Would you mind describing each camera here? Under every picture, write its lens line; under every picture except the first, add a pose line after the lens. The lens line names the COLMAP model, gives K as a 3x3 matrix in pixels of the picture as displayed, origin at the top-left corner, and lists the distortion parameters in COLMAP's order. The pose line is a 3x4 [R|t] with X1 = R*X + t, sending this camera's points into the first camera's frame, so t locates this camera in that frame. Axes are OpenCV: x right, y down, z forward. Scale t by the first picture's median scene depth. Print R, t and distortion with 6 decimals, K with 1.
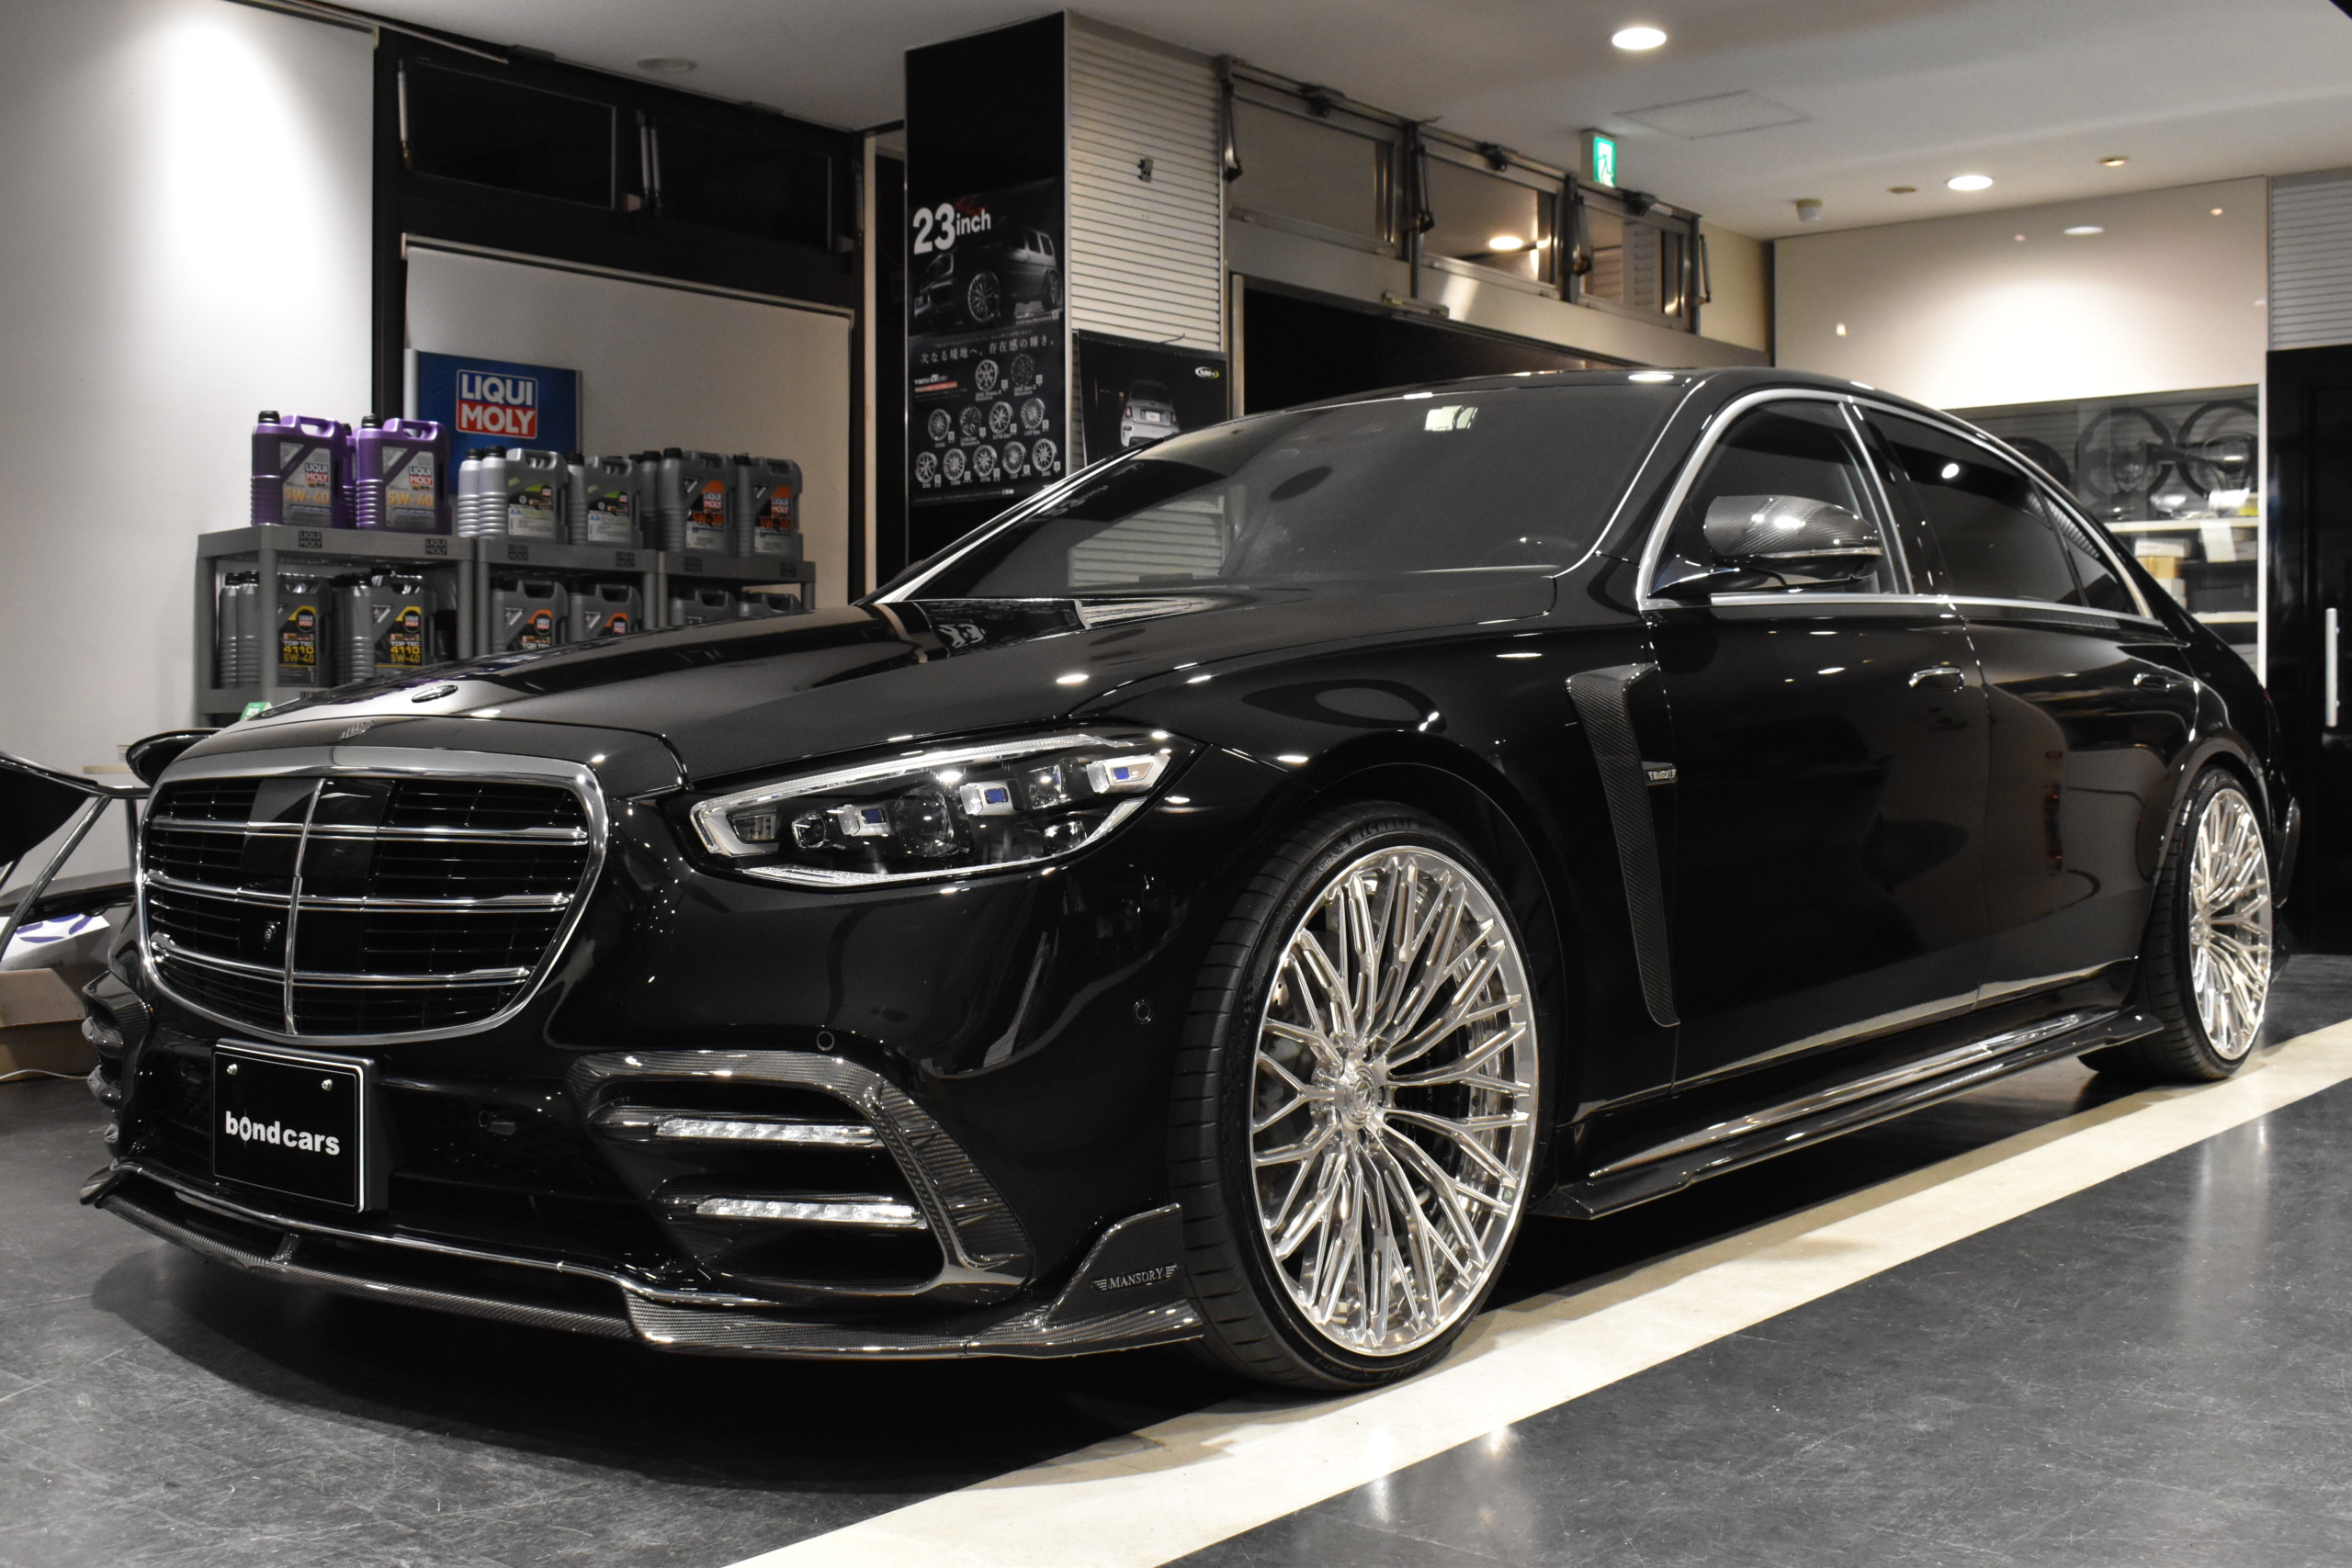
lens RADIAL K [[2479.2, 0, 1176.0], [0, 2479.2, 784.0], [0, 0, 1]] dist [-0.035331, 0.004919]
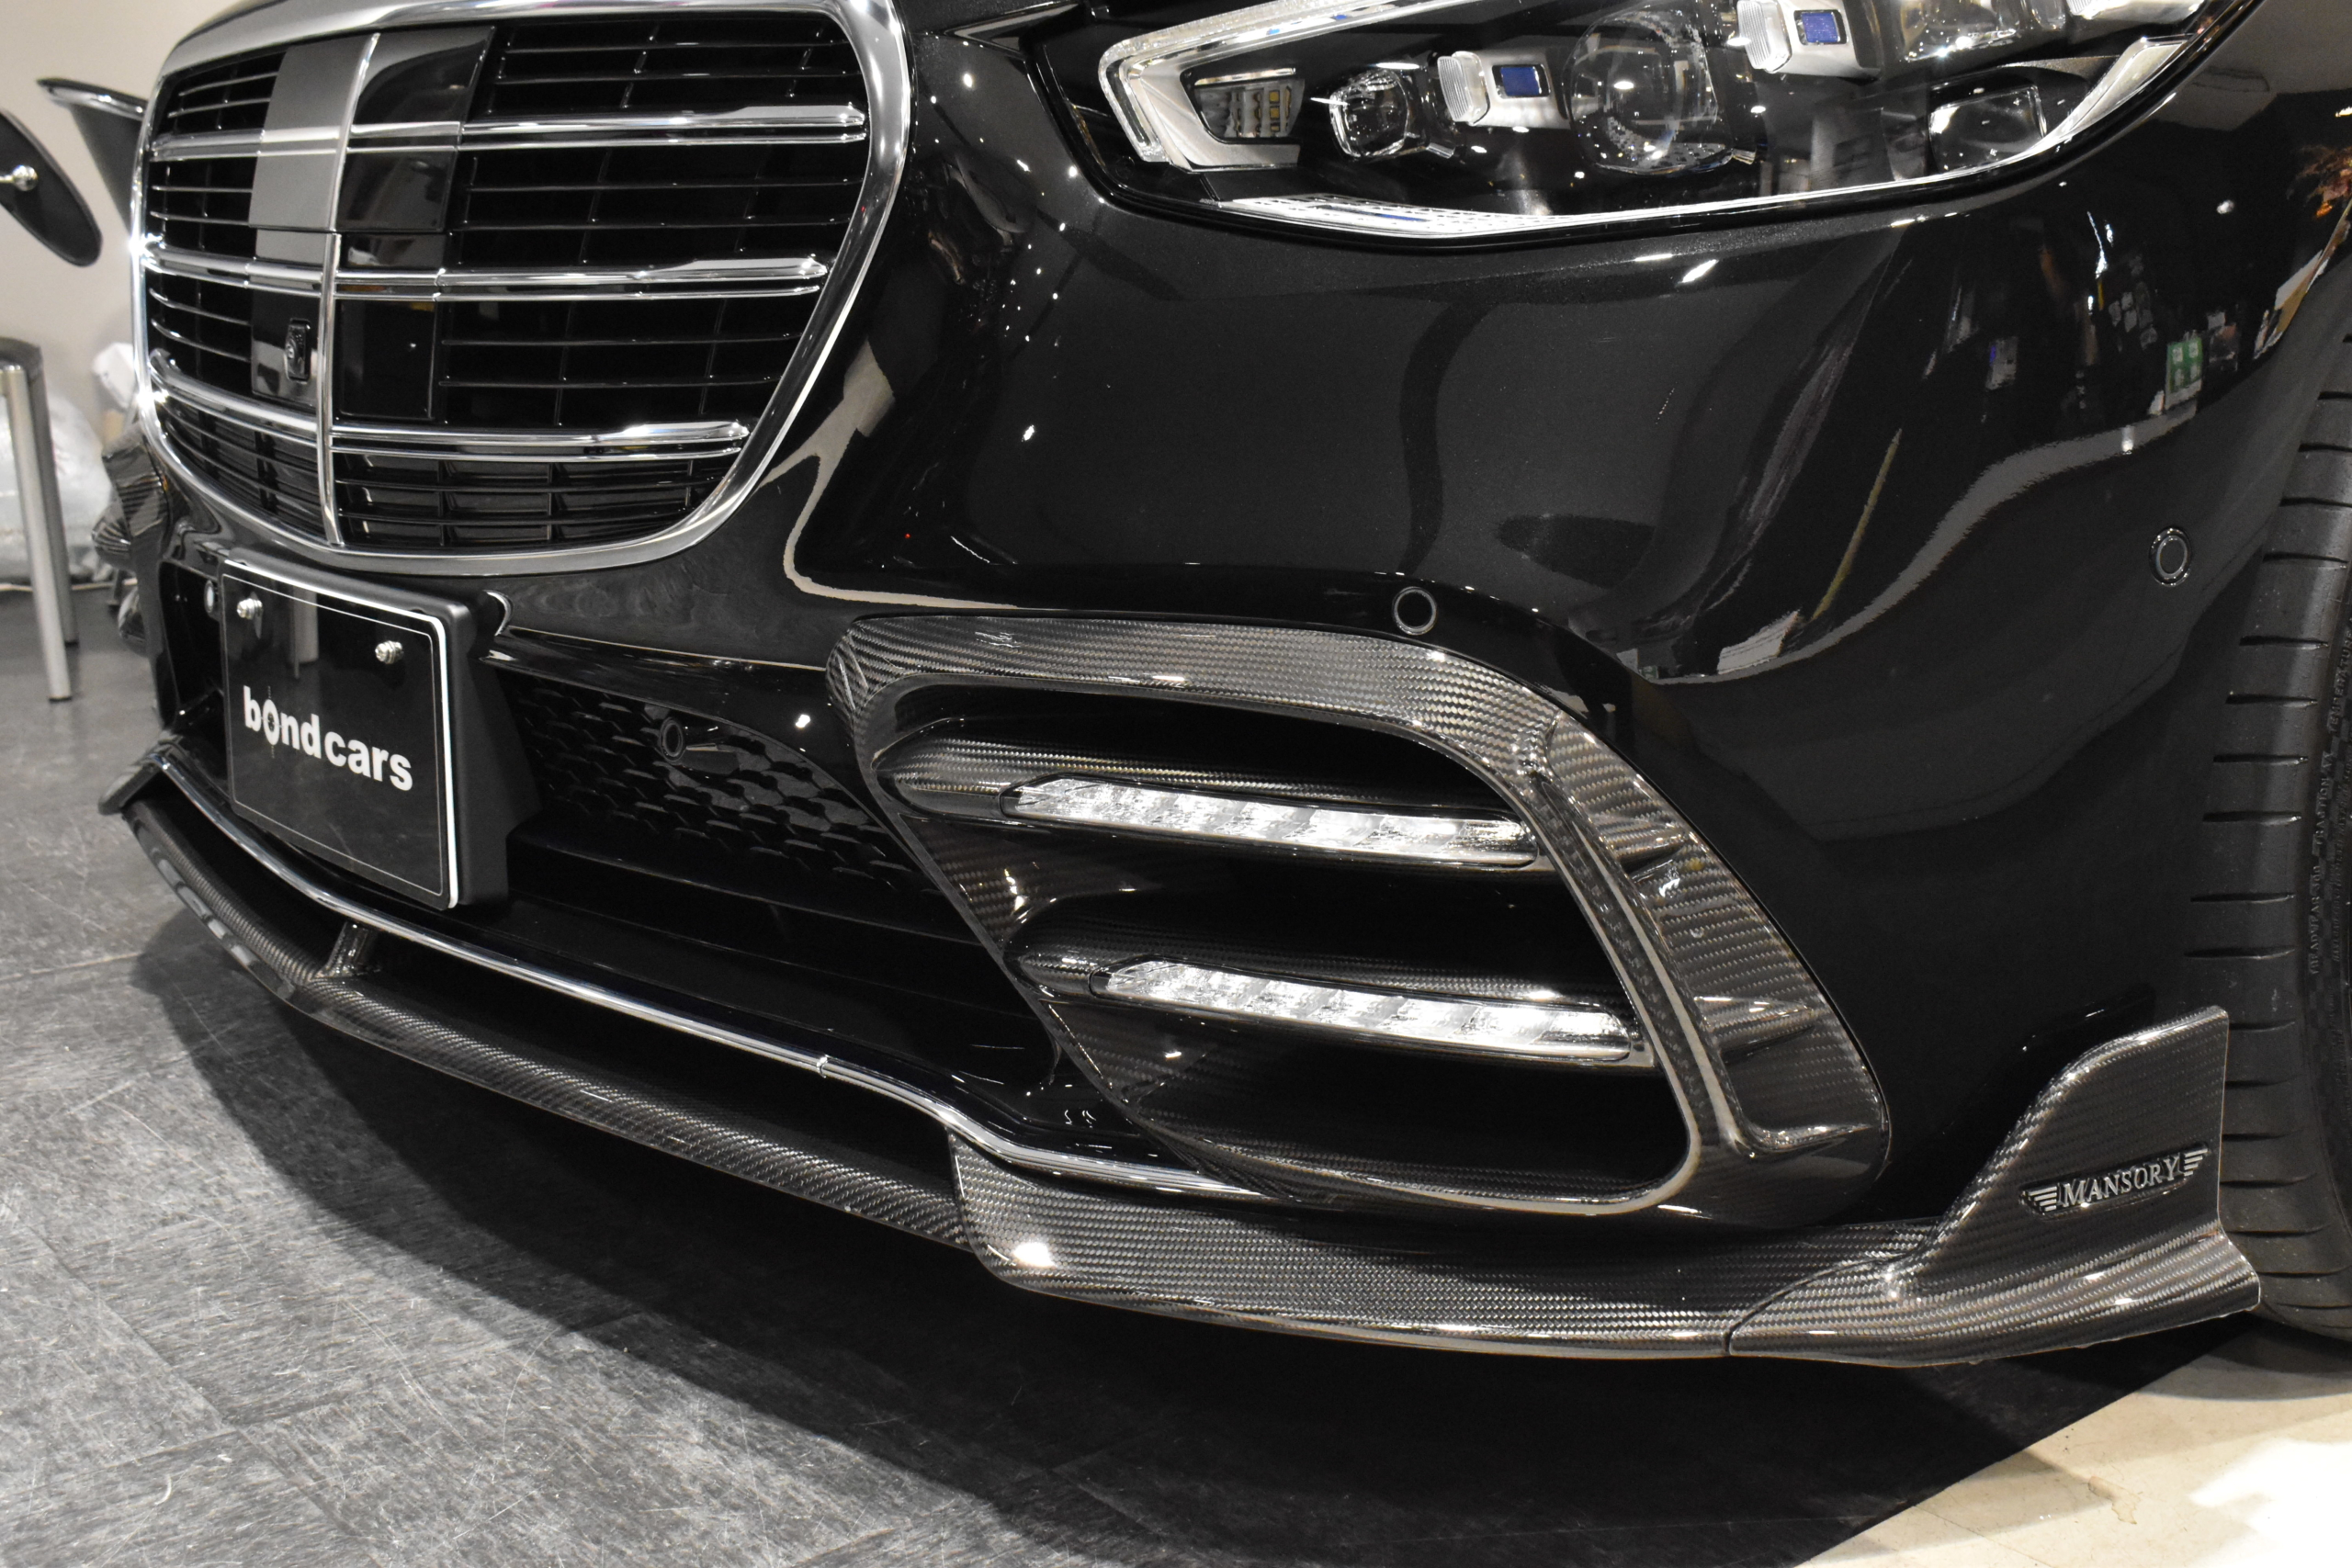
lens RADIAL K [[2737.9, 0, 1176.0], [0, 2737.9, 784.0], [0, 0, 1]] dist [-0.018890, -0.016679]
pose [[0.984186, 0.041463, -0.172217, -0.094121], [-0.006334, 0.979835, 0.199706, 0.038184], [0.177025, -0.195457, 0.964603, 0.510282]]
